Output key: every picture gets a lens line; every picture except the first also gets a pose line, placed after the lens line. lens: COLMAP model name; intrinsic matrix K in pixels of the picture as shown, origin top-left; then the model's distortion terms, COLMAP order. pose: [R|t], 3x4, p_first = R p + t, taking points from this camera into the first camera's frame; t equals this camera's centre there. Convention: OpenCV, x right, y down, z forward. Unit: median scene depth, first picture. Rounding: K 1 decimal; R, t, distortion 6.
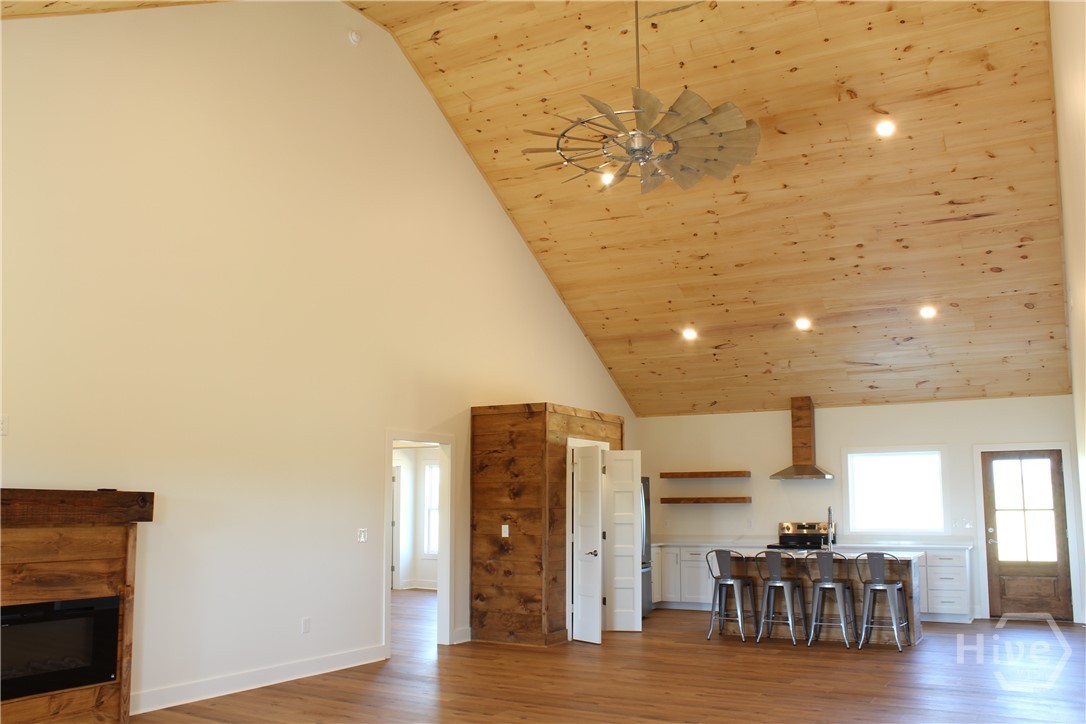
lens RADIAL K [[915.5, 0, 538.0], [0, 915.5, 370.3], [0, 0, 1]] dist [-0.164617, 0.156767]
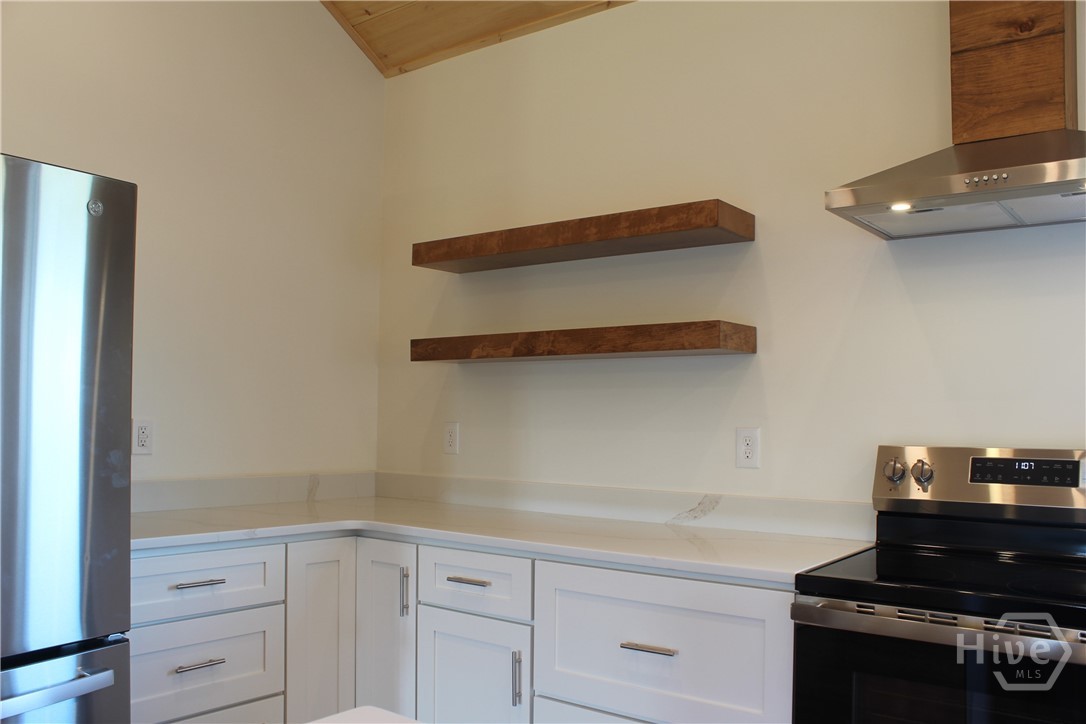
lens RADIAL K [[915.5, 0, 538.0], [0, 915.5, 370.3], [0, 0, 1]] dist [-0.164617, 0.156767]
pose [[0.990706, 0.004930, -0.135929, 0.244744], [0.007473, 0.995861, 0.090584, 0.149172], [0.135813, -0.090758, 0.986569, 0.885839]]
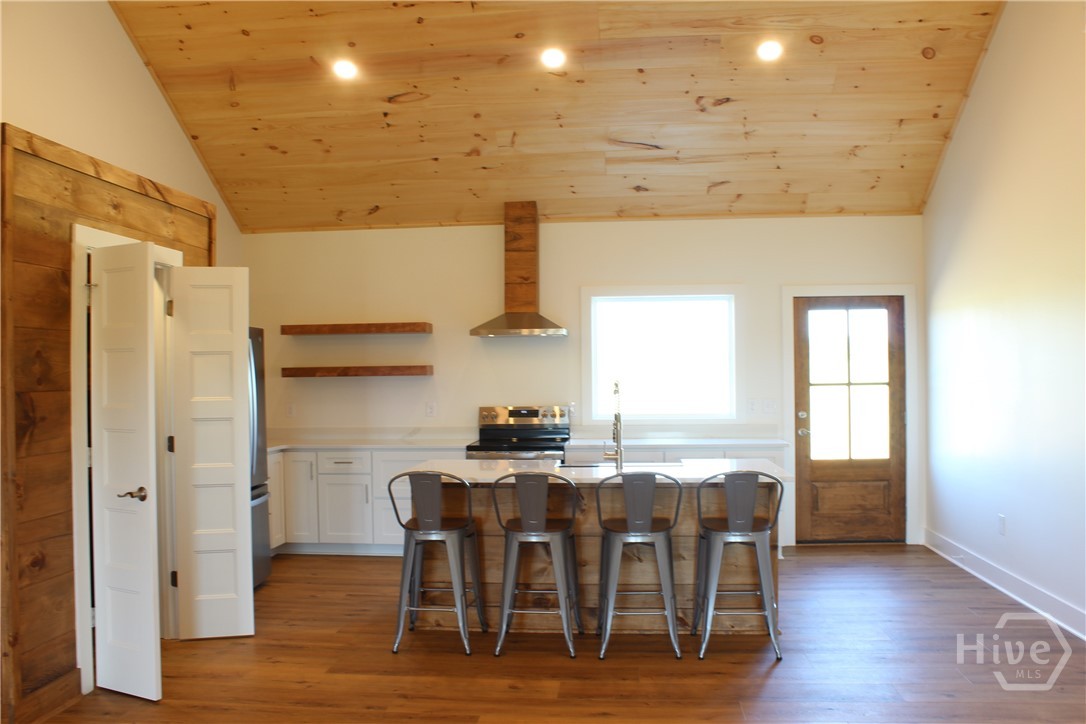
lens RADIAL K [[915.5, 0, 538.0], [0, 915.5, 370.3], [0, 0, 1]] dist [-0.164617, 0.156767]
pose [[0.911221, -0.011556, 0.411756, 0.052363], [-0.045430, 0.990689, 0.128340, 0.069623], [-0.409405, -0.135652, 0.902212, 0.473182]]
